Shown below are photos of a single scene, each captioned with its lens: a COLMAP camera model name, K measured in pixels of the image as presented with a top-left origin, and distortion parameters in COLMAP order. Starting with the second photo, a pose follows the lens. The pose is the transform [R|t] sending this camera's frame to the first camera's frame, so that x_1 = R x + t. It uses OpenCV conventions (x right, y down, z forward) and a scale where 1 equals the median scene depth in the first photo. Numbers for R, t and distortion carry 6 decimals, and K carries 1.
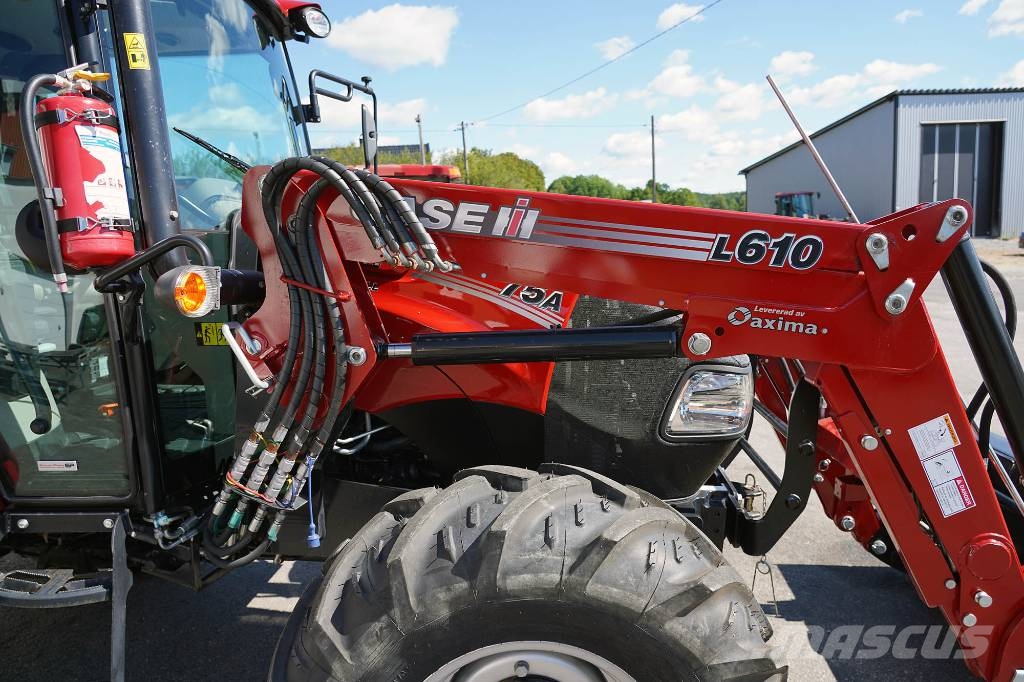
lens RADIAL K [[686.0, 0, 514.0], [0, 686.0, 348.3], [0, 0, 1]] dist [-0.037216, 0.029161]
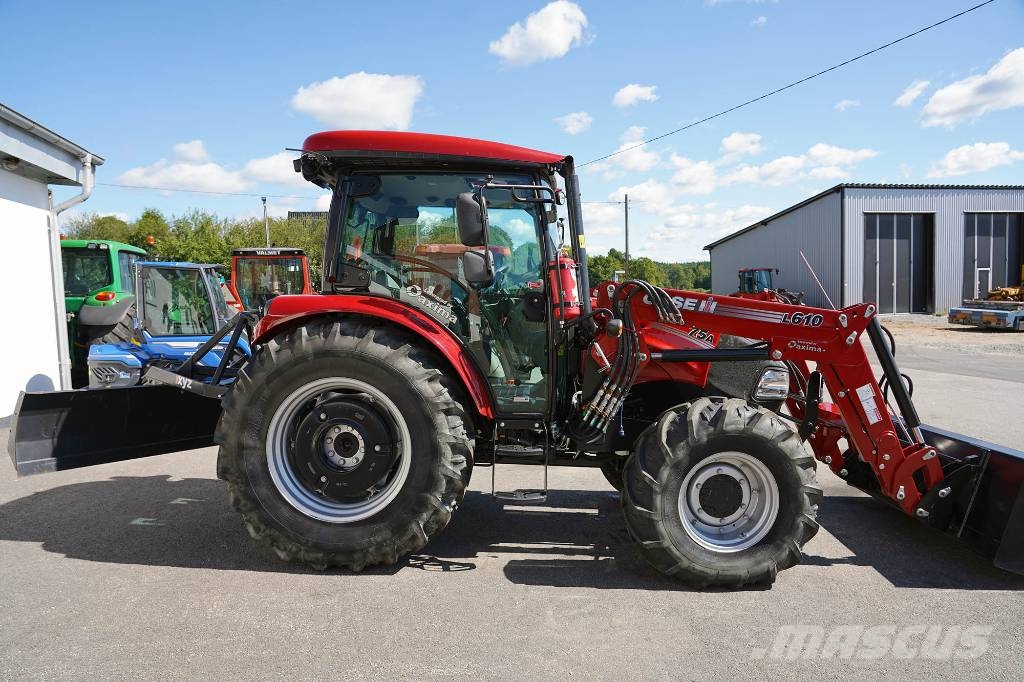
lens RADIAL K [[686.0, 0, 514.0], [0, 686.0, 348.3], [0, 0, 1]] dist [-0.037216, 0.029161]
pose [[0.998078, 0.024292, 0.057010, -0.848640], [-0.019000, 0.995615, -0.091597, 0.219201], [-0.058985, 0.090338, 0.994163, -1.475494]]
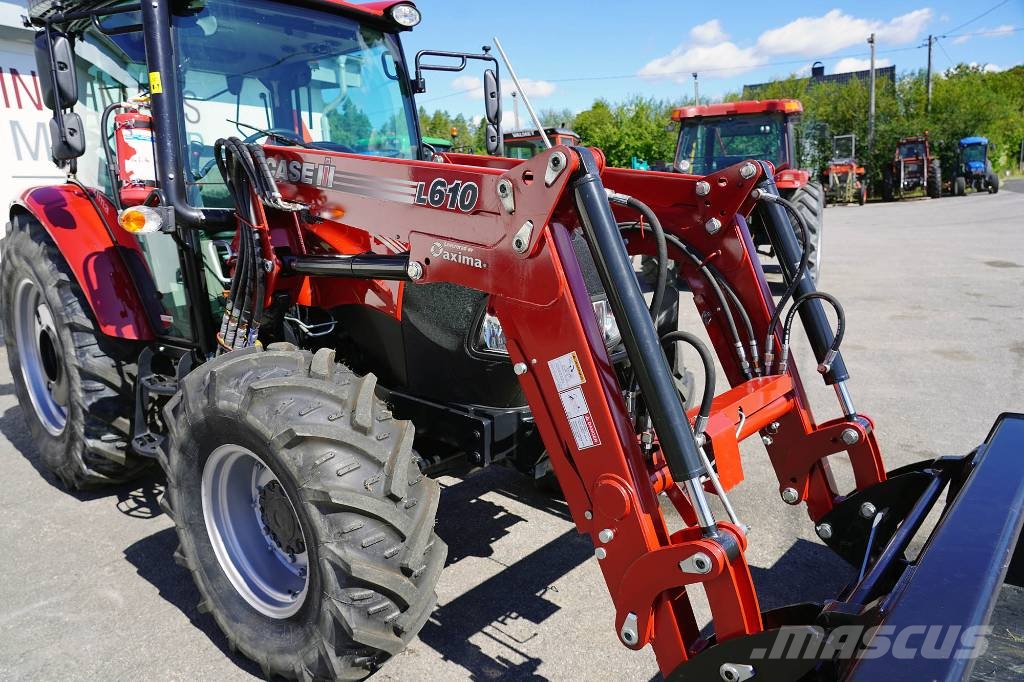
lens RADIAL K [[686.0, 0, 514.0], [0, 686.0, 348.3], [0, 0, 1]] dist [-0.037216, 0.029161]
pose [[0.802959, 0.127188, -0.582305, 1.133150], [-0.077183, 0.990929, 0.110011, -0.016994], [0.591015, -0.043390, 0.805493, 0.084594]]
